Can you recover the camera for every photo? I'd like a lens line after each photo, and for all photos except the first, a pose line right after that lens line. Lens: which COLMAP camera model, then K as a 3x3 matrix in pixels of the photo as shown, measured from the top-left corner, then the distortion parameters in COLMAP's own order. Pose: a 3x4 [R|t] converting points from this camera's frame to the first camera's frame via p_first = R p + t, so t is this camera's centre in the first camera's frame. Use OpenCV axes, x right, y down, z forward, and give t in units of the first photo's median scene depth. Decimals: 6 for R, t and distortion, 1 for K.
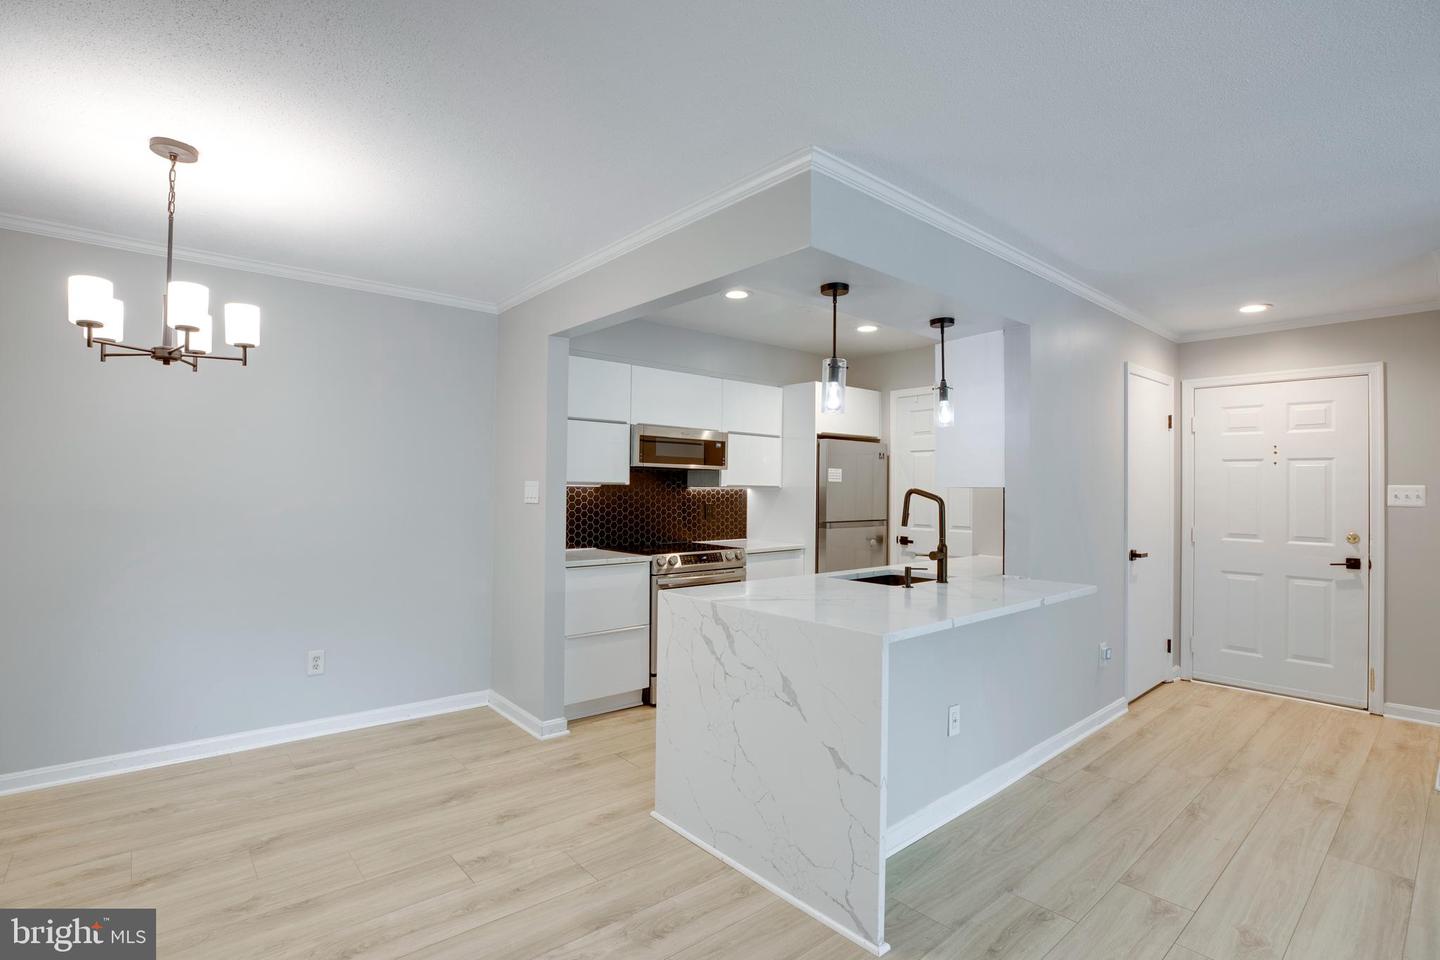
lens RADIAL K [[678.3, 0, 728.1], [0, 678.3, 482.7], [0, 0, 1]] dist [-0.033577, 0.001496]
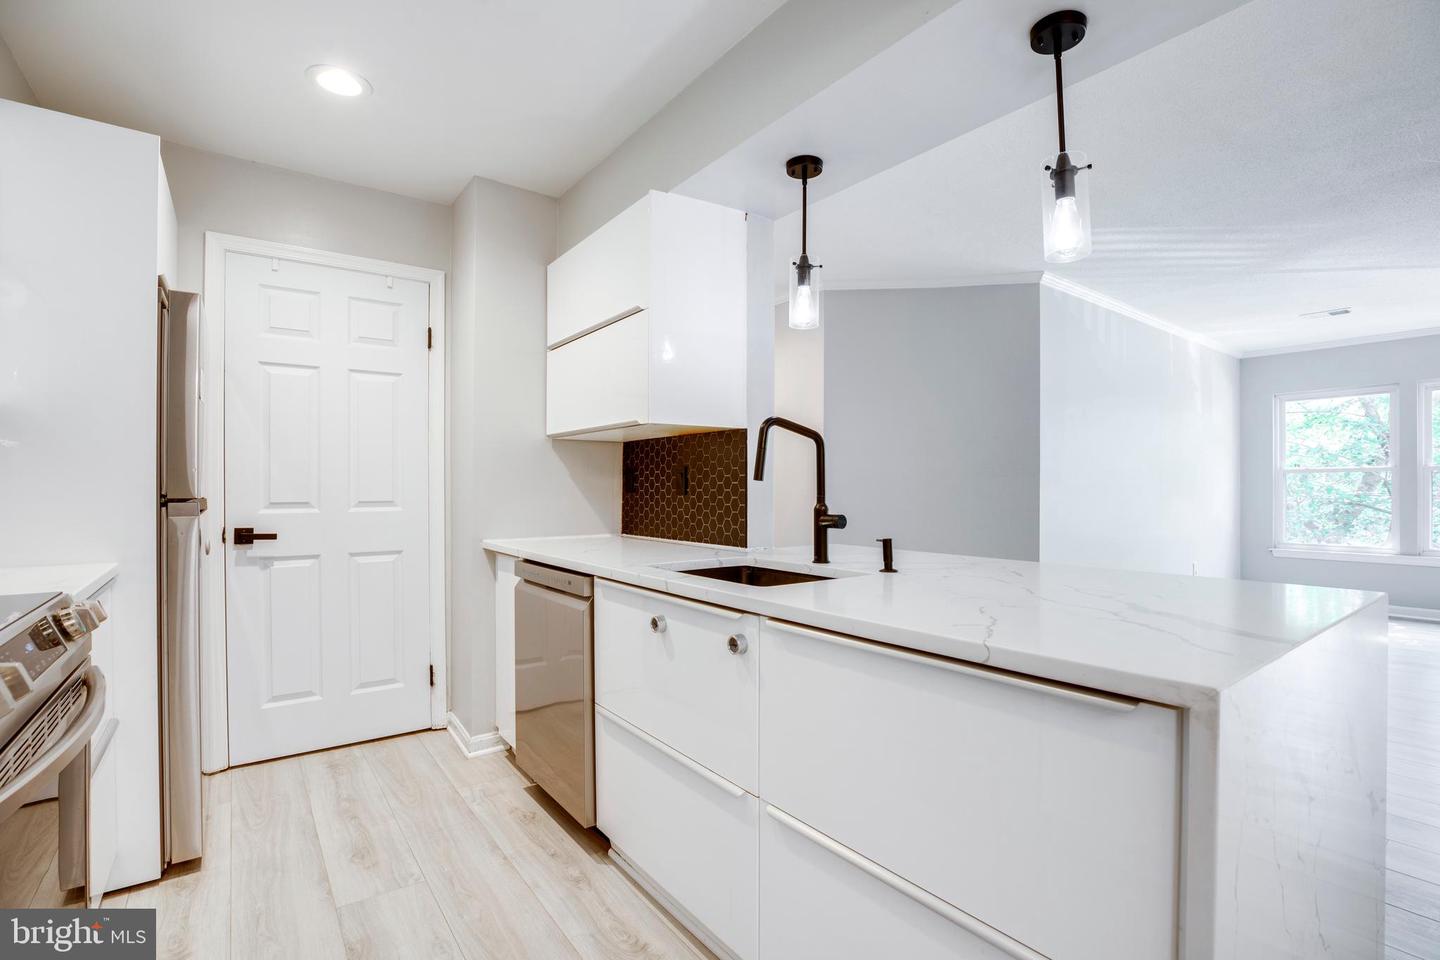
lens RADIAL K [[671.5, 0, 700.3], [0, 671.5, 480.1], [0, 0, 1]] dist [-0.019251, 0.000246]
pose [[0.102817, 0.002061, 0.994698, -0.259881], [-0.010706, 0.999942, -0.000965, 0.052050], [-0.994643, -0.010550, 0.102834, 0.785462]]
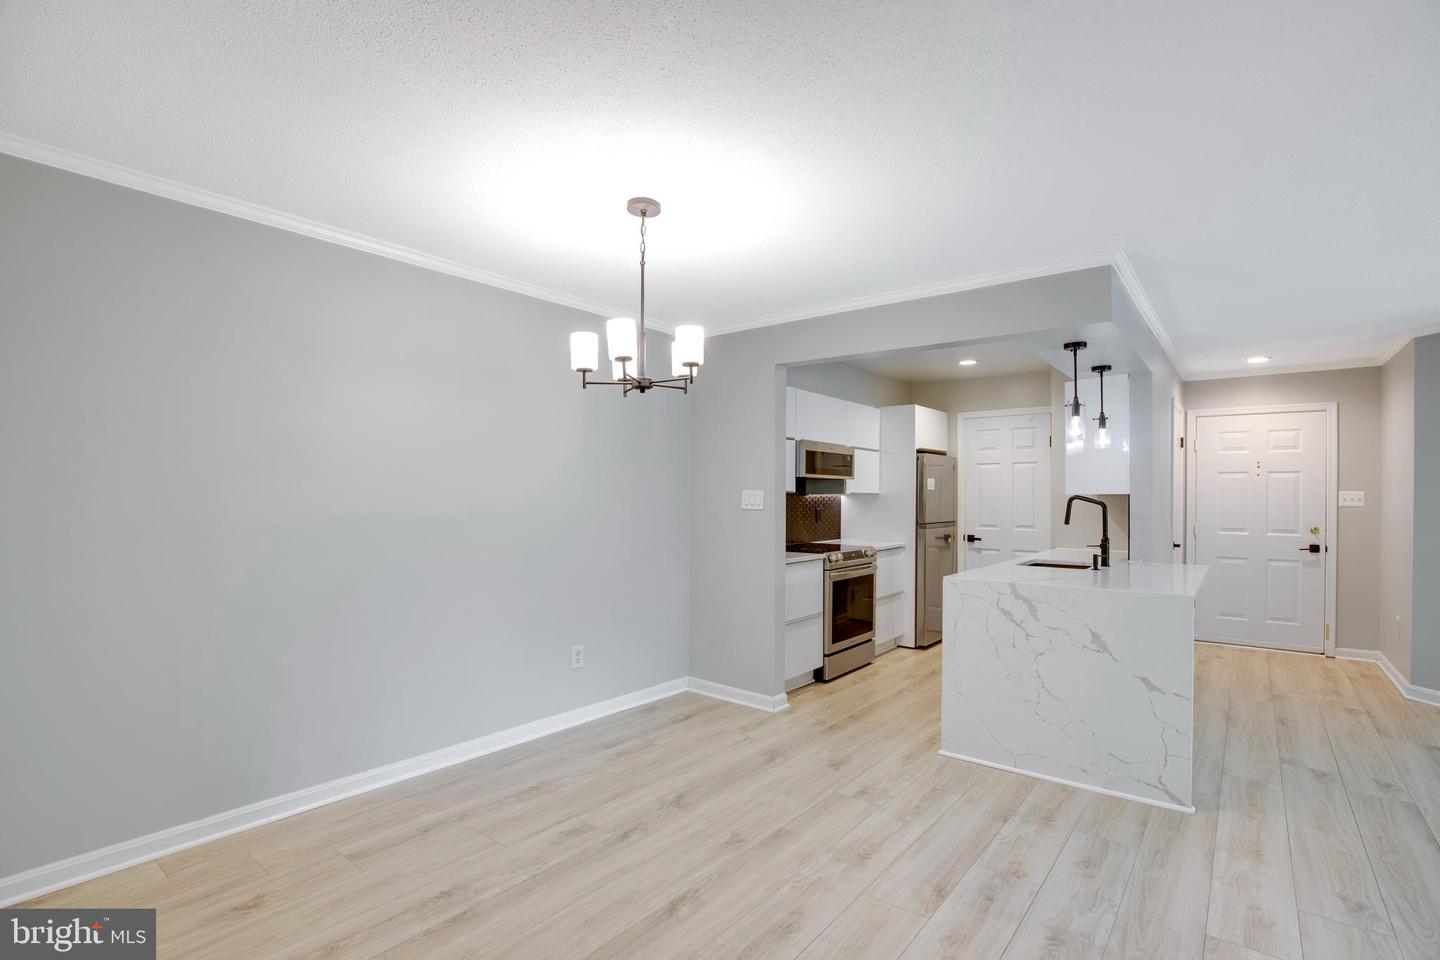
lens RADIAL K [[670.6, 0, 735.8], [0, 670.6, 496.4], [0, 0, 1]] dist [-0.032557, 0.001293]
pose [[0.981619, -0.004911, 0.190789, -0.480934], [0.002686, 0.999925, 0.011921, -0.004988], [-0.190833, -0.011189, 0.981559, -0.102173]]
